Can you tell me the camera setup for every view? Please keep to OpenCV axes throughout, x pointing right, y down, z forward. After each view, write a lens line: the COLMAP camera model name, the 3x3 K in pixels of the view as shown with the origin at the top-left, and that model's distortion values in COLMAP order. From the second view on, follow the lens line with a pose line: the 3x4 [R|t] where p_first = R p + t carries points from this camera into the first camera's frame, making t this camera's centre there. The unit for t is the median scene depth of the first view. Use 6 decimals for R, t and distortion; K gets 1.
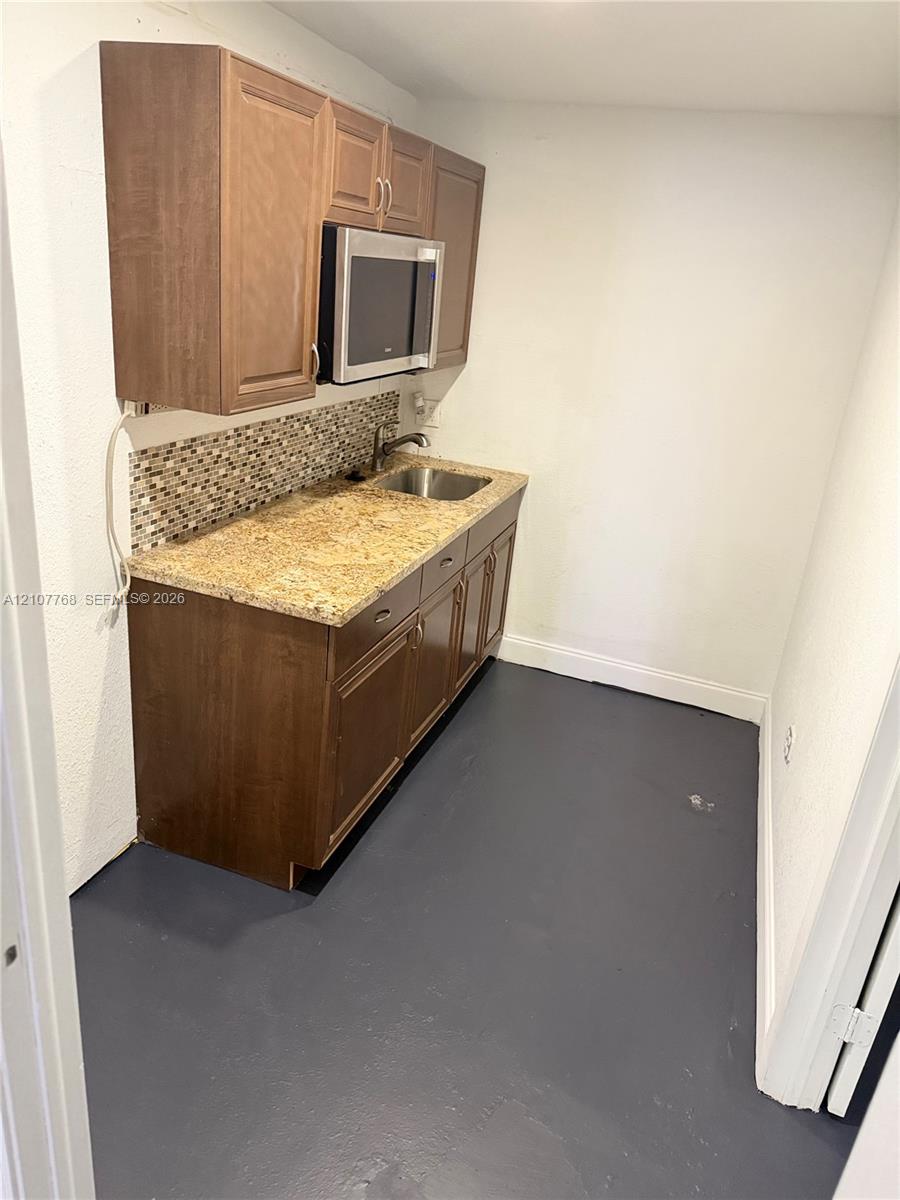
lens RADIAL K [[842.9, 0, 449.4], [0, 842.9, 598.6], [0, 0, 1]] dist [0.048723, -0.065660]
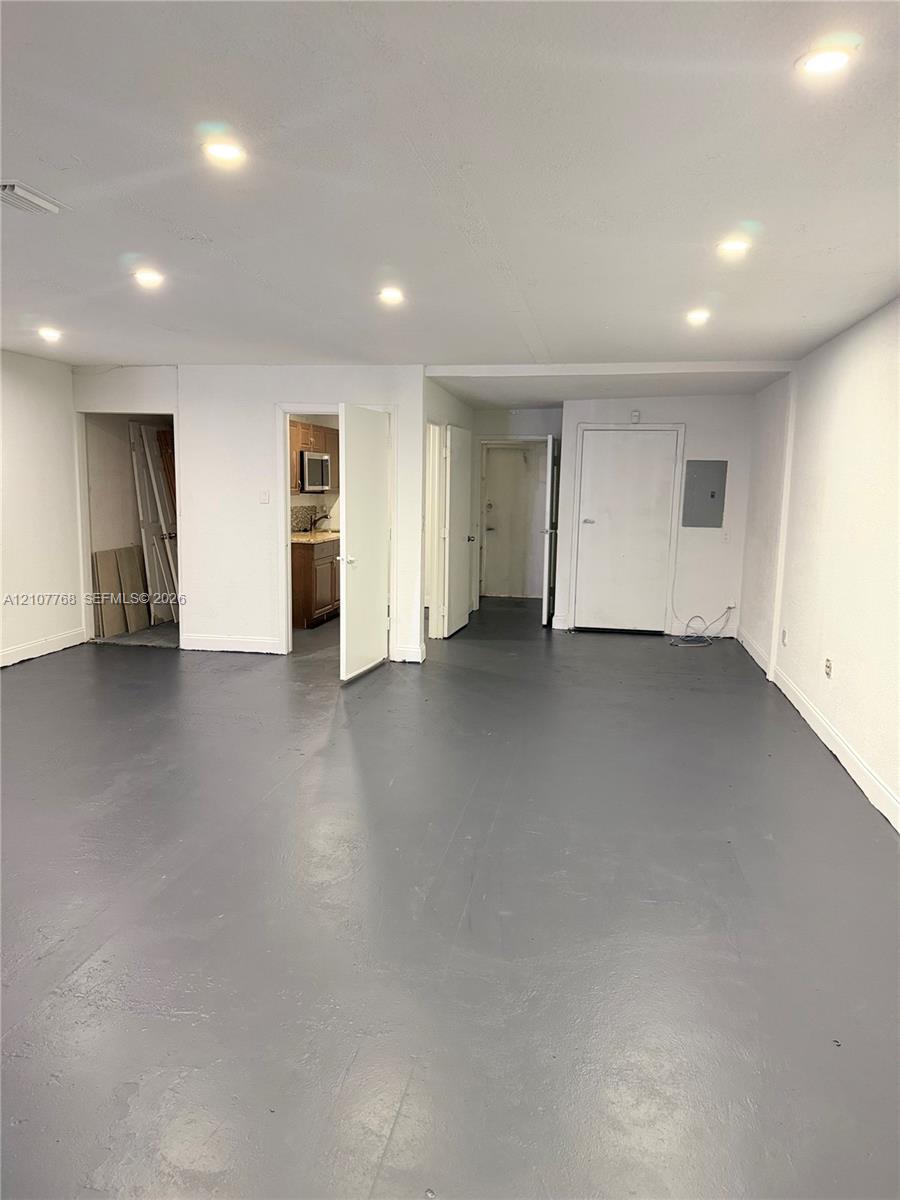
lens RADIAL K [[842.9, 0, 444.8], [0, 842.9, 599.1], [0, 0, 1]] dist [0.048723, -0.065660]
pose [[0.984315, -0.102674, 0.143467, -0.098965], [0.132926, 0.966300, -0.220444, 0.961392], [-0.115998, 0.236057, 0.964791, -2.207620]]
